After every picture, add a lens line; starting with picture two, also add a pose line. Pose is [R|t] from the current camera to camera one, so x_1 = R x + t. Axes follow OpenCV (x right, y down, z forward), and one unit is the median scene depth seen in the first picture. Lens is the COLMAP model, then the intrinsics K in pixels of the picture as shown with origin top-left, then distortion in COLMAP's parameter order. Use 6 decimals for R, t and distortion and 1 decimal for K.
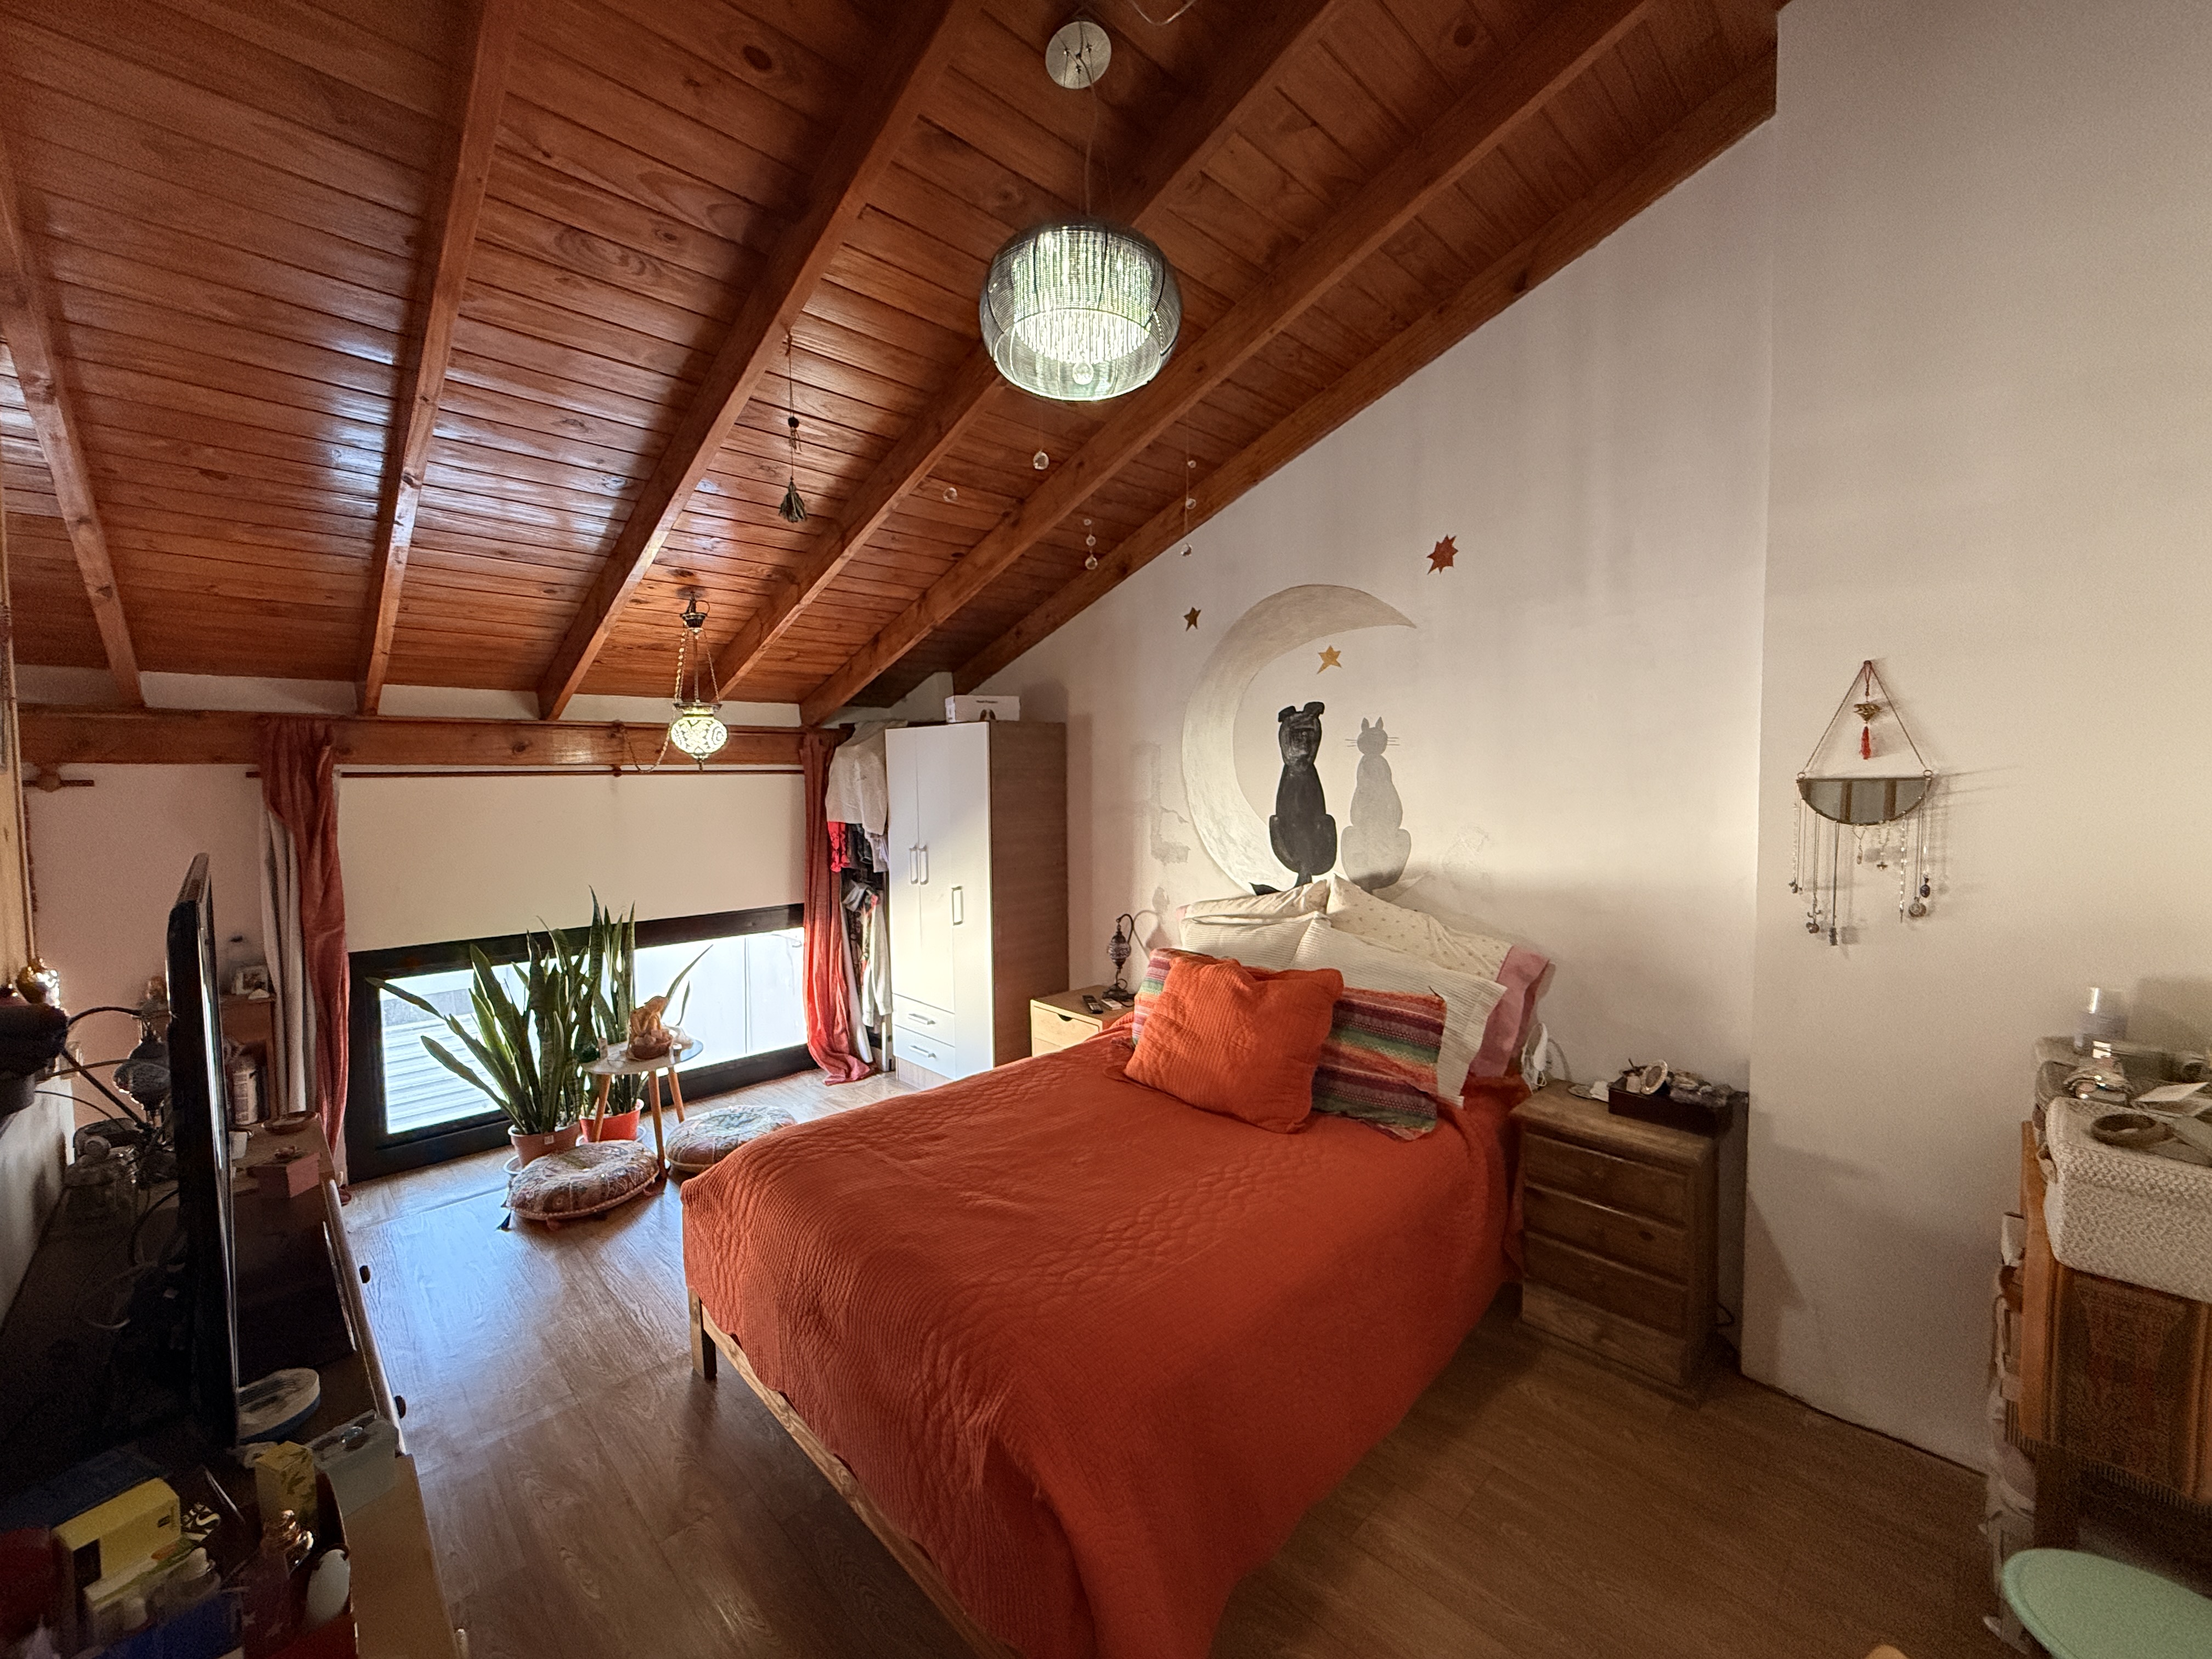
lens RADIAL K [[876.9, 0, 1103.8], [0, 876.9, 829.1], [0, 0, 1]] dist [-0.001644, 0.000495]
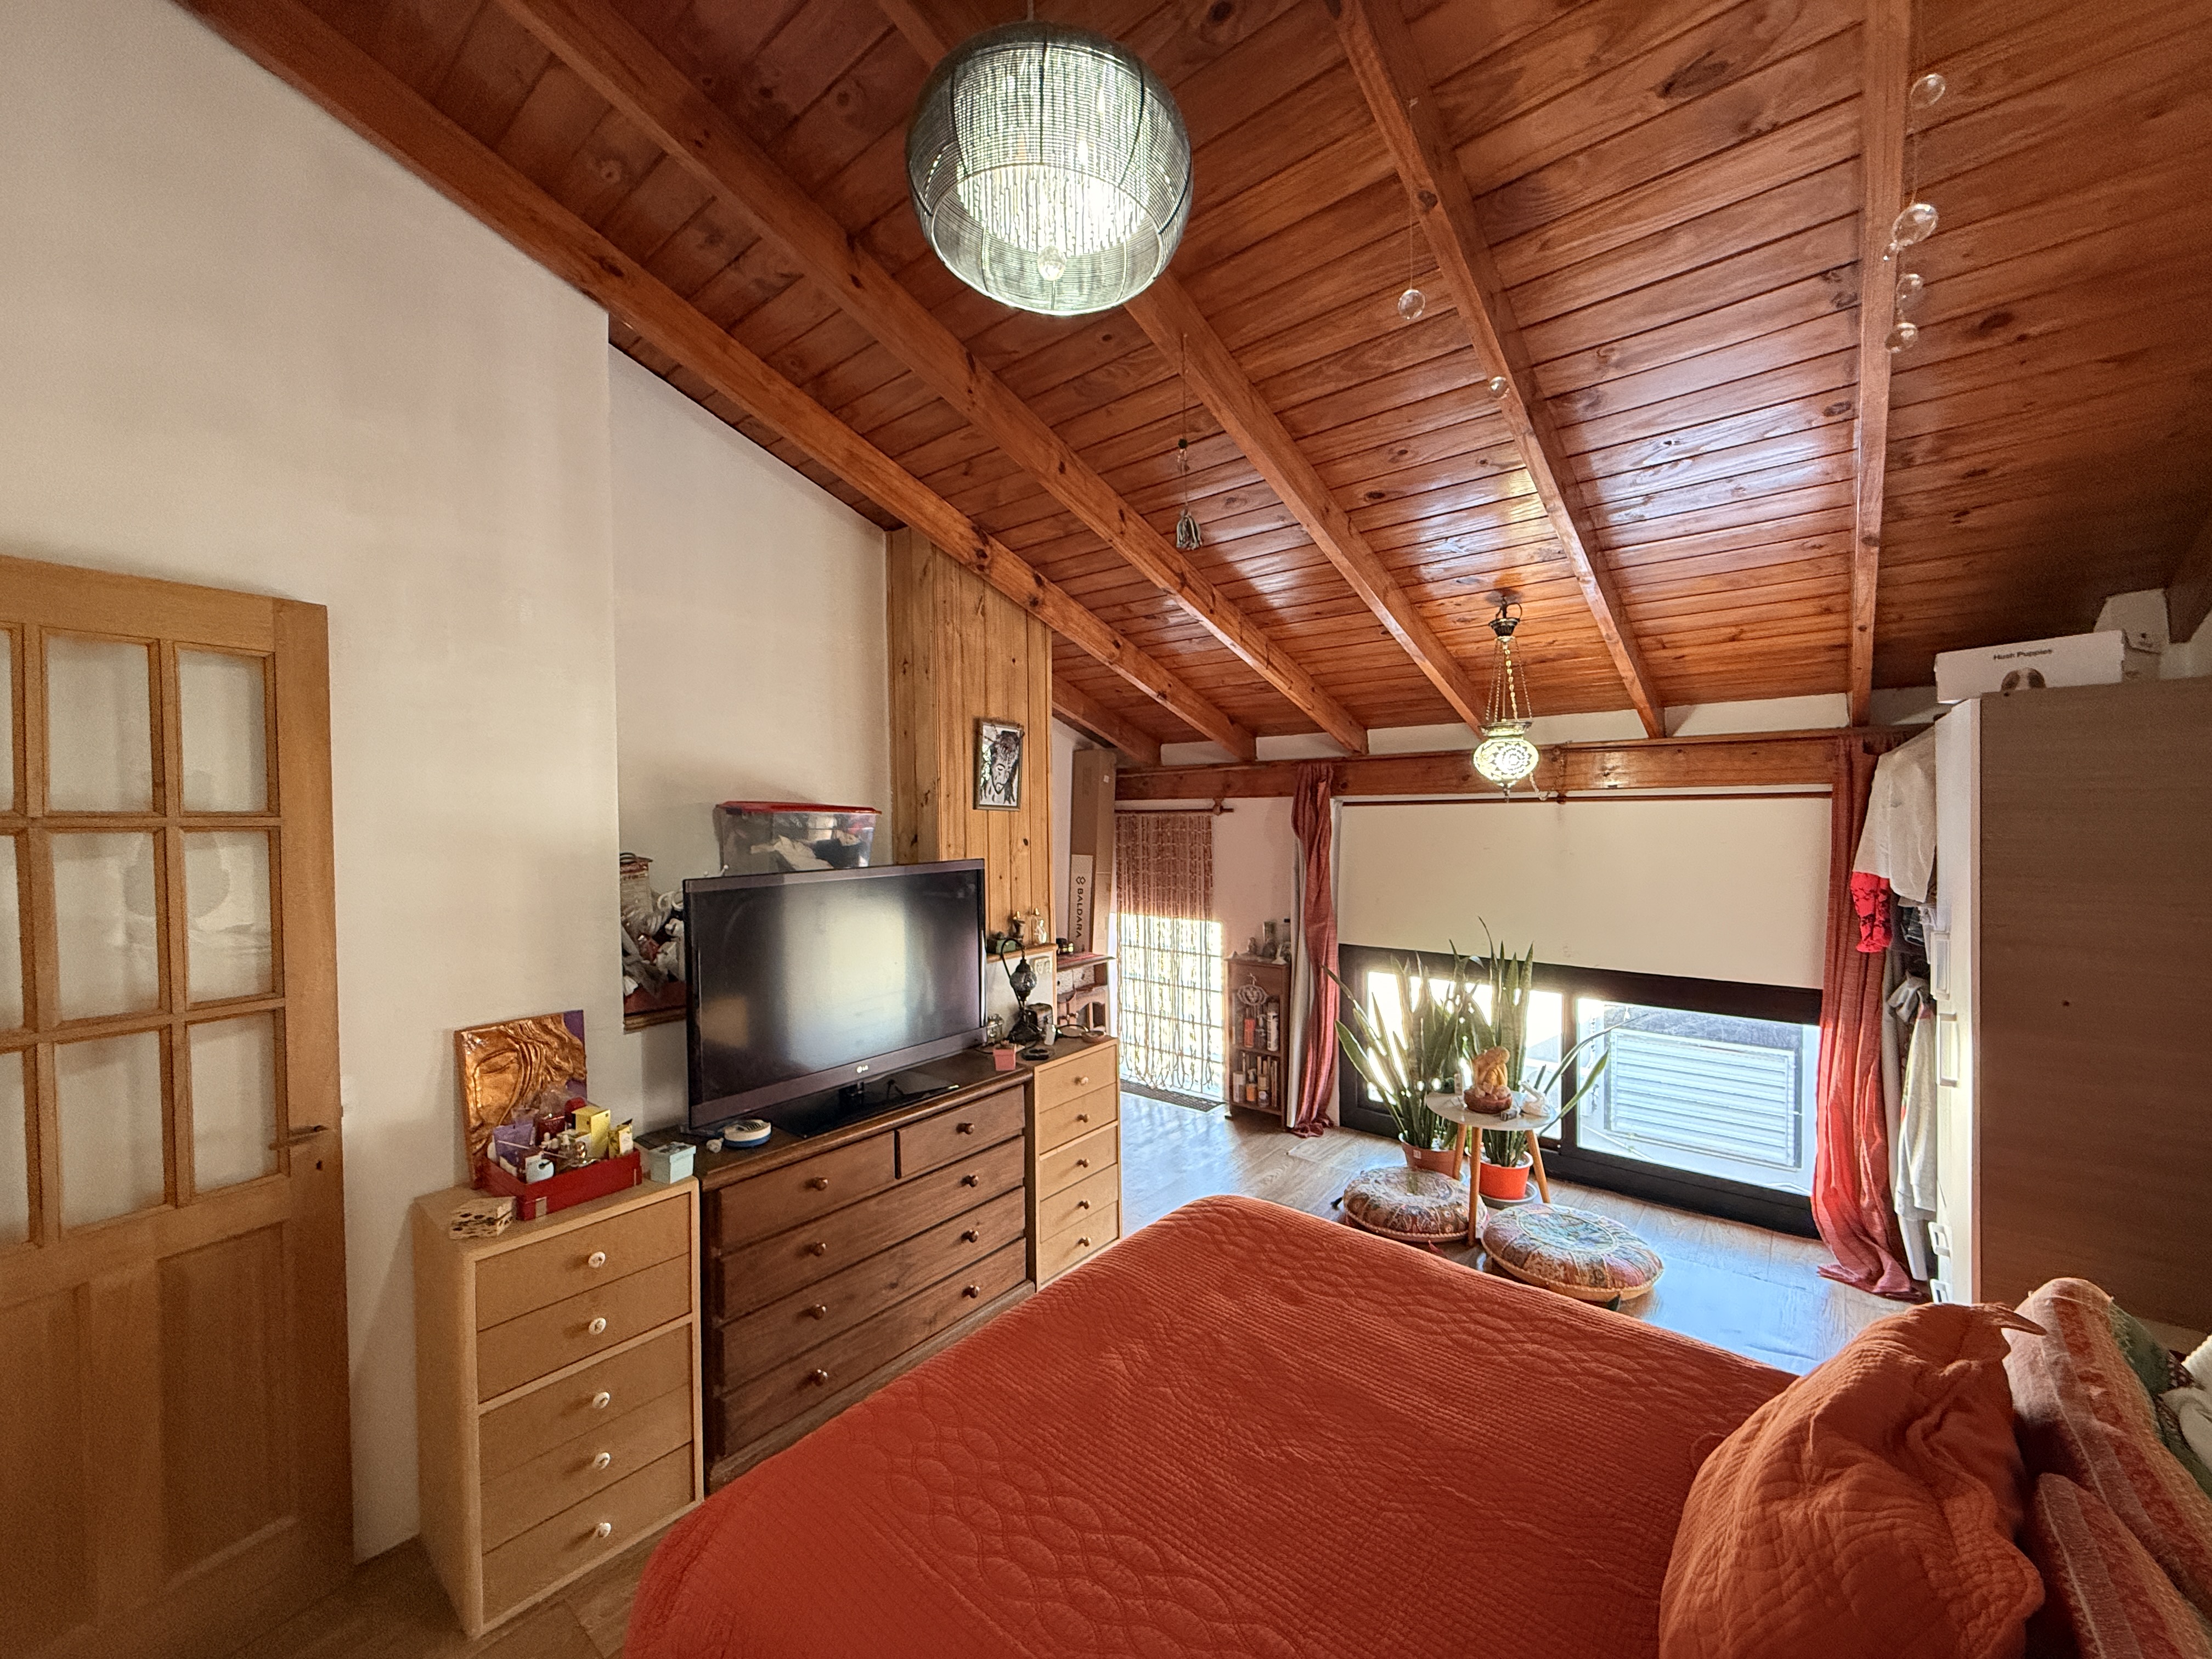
lens RADIAL K [[876.9, 0, 1098.0], [0, 876.9, 823.4], [0, 0, 1]] dist [-0.001644, 0.000495]
pose [[0.097000, 0.023640, -0.995004, 1.844814], [-0.045358, 0.998784, 0.019308, -0.211720], [0.994250, 0.043258, 0.097954, 2.595494]]
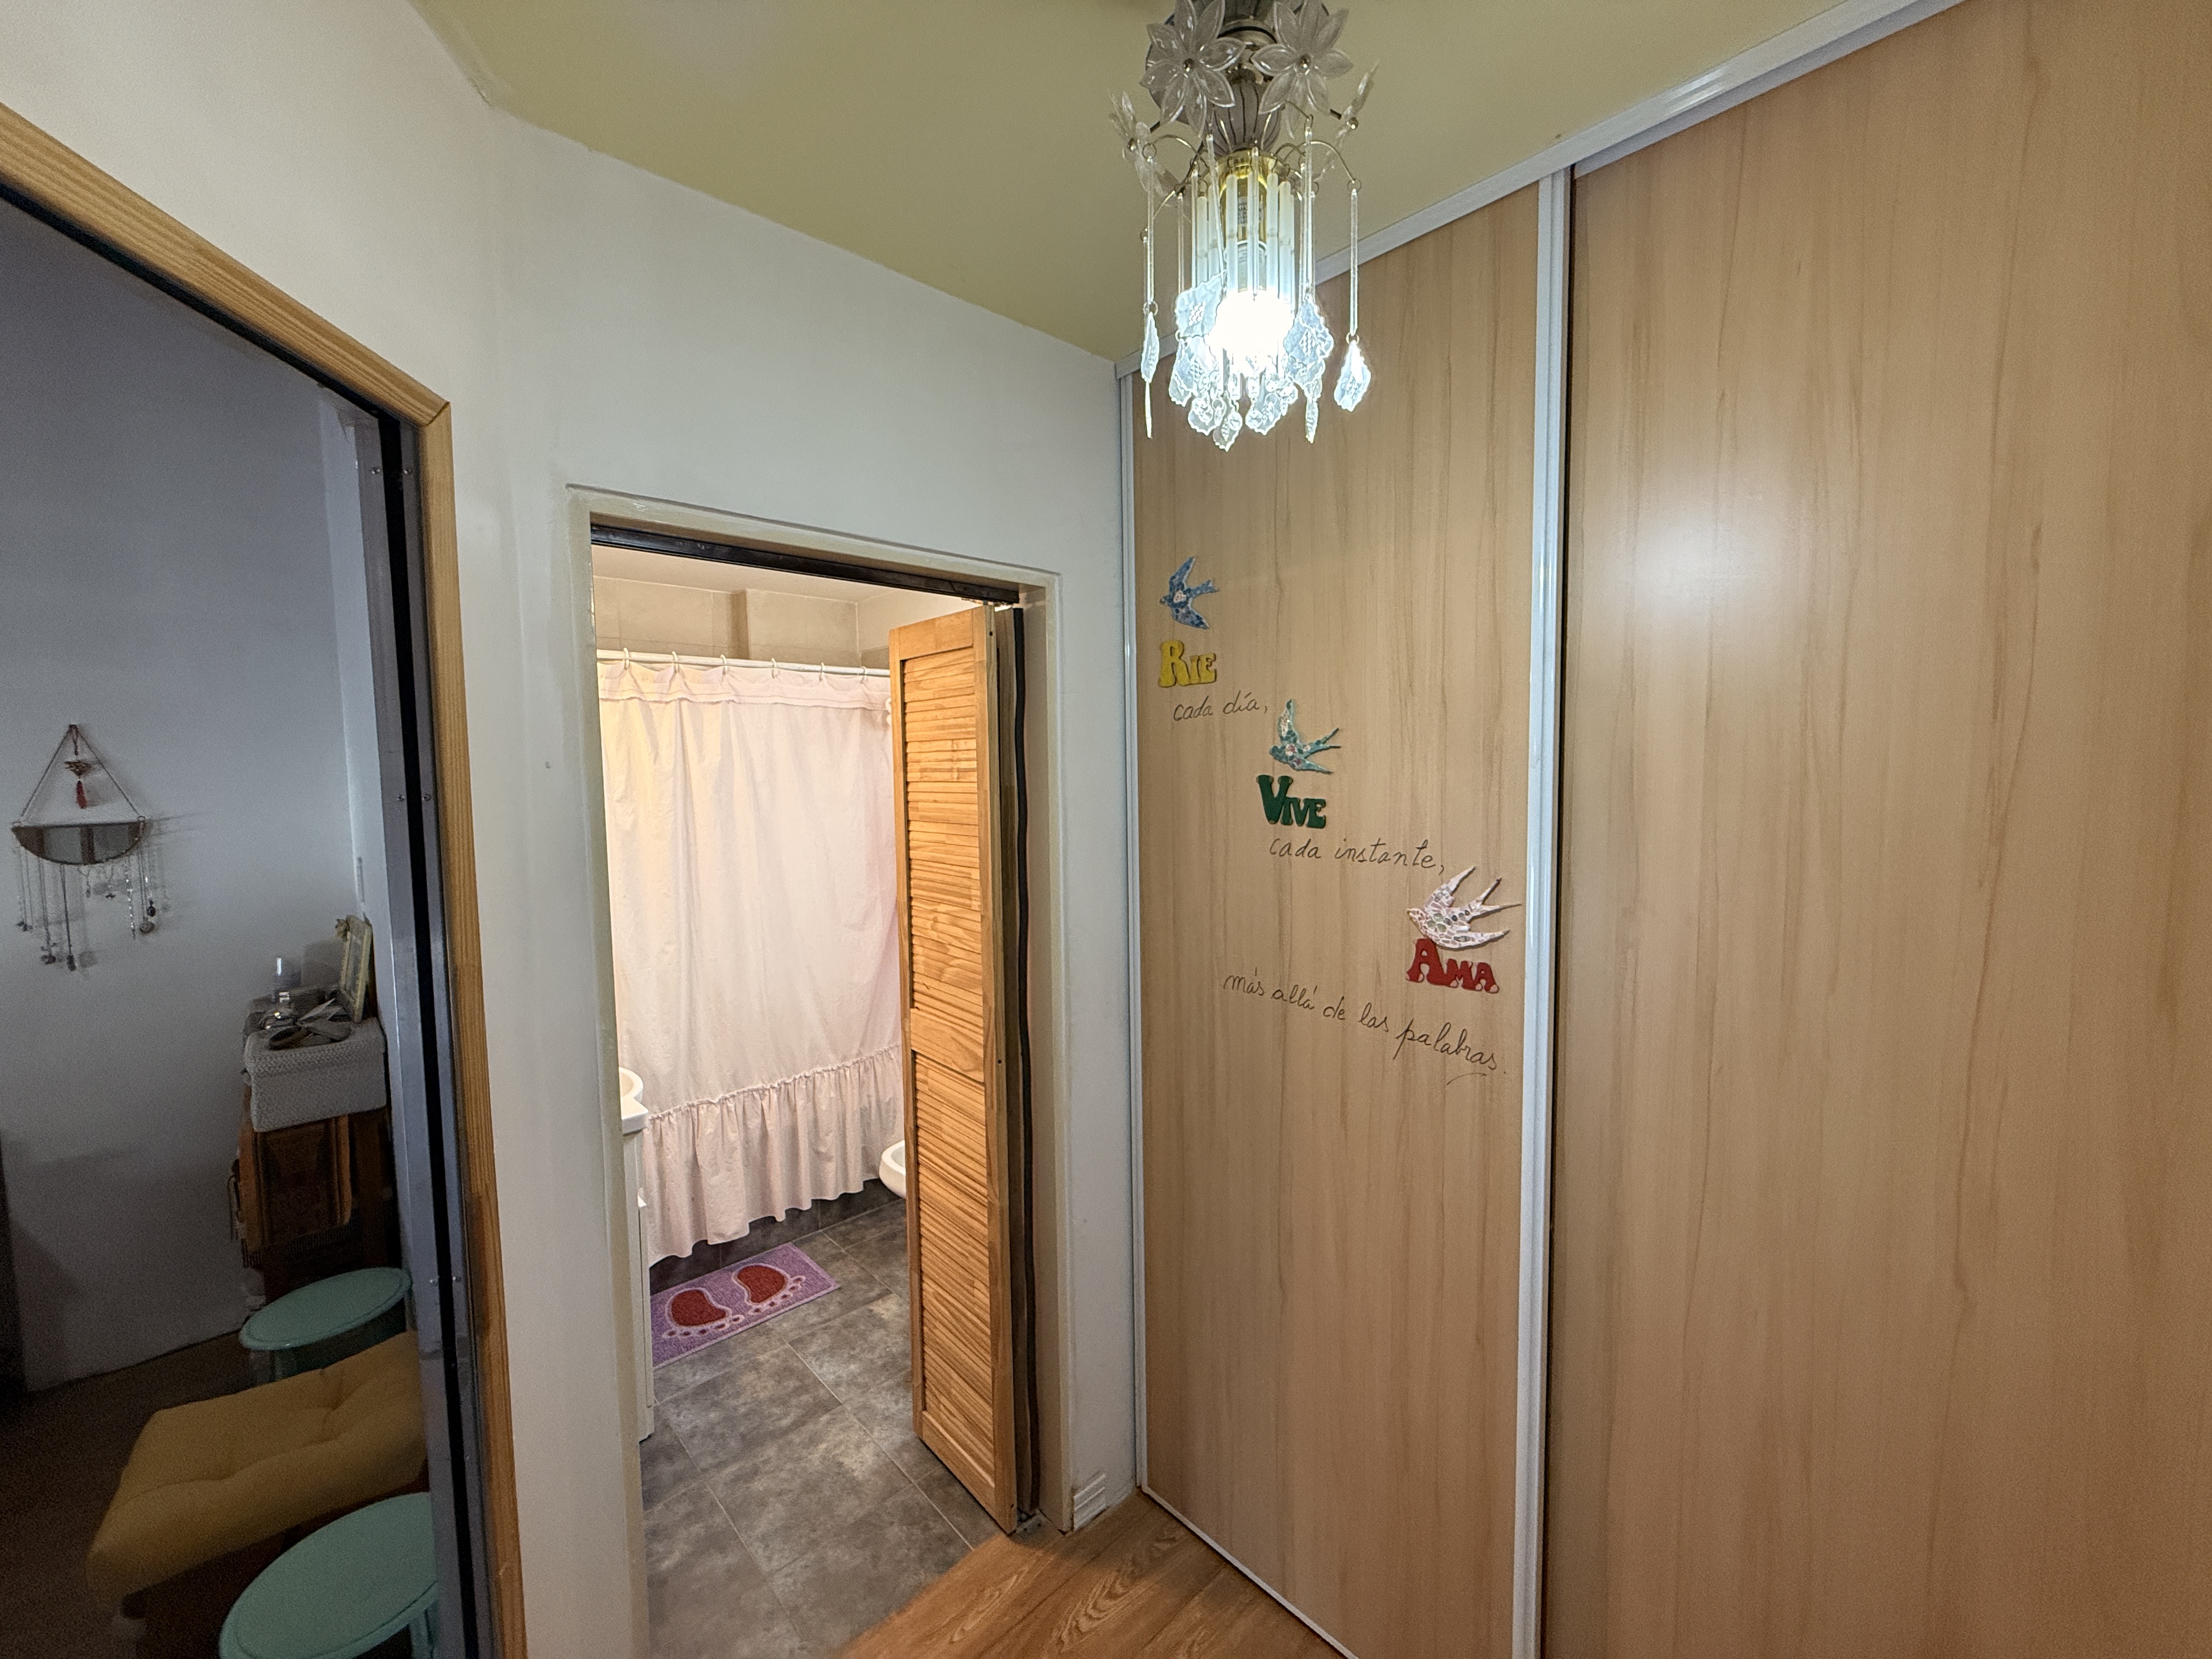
lens RADIAL K [[876.9, 0, 1105.4], [0, 876.9, 828.8], [0, 0, 1]] dist [-0.001644, 0.000495]
pose [[0.025061, -0.056044, 0.998114, -0.265019], [0.077108, 0.995561, 0.053964, -0.009624], [-0.996708, 0.075610, 0.029271, -0.392571]]
